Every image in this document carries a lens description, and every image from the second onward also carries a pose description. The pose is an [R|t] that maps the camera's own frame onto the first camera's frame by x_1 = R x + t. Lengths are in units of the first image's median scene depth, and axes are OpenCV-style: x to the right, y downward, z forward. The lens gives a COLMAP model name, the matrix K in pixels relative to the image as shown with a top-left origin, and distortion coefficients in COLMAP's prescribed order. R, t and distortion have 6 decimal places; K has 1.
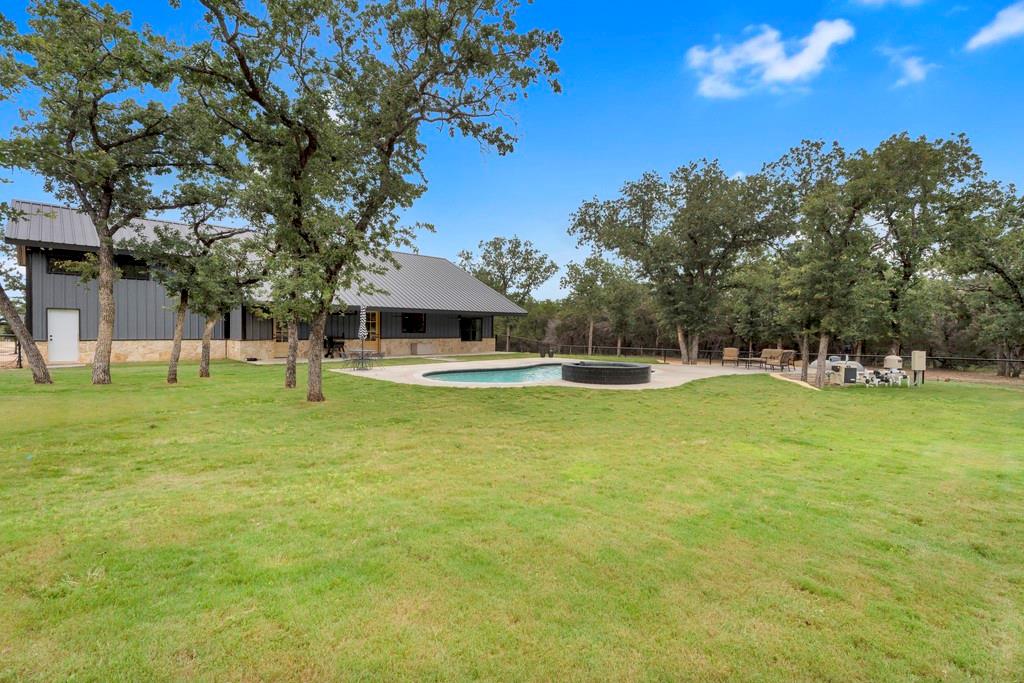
lens RADIAL K [[464.5, 0, 511.6], [0, 464.5, 338.7], [0, 0, 1]] dist [0.008372, 0.000208]
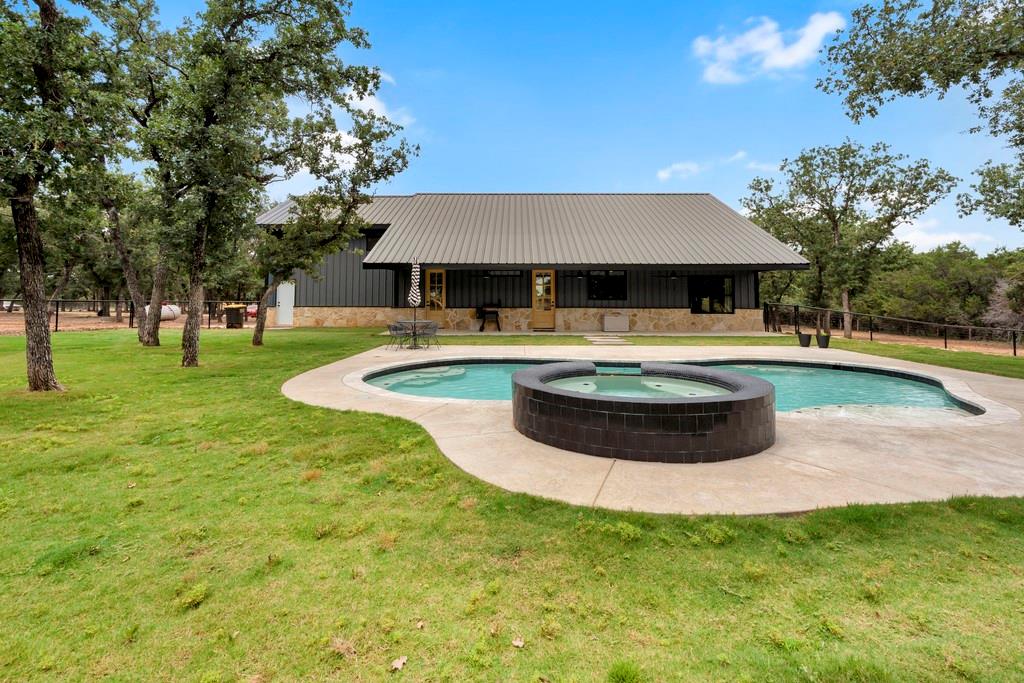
lens RADIAL K [[487.5, 0, 512.3], [0, 487.5, 306.1], [0, 0, 1]] dist [0.000373, -0.000076]
pose [[0.709293, 0.003949, -0.704903, 0.211970], [-0.010748, 0.999929, -0.005214, 0.002297], [0.704832, 0.011275, 0.709285, 0.384450]]
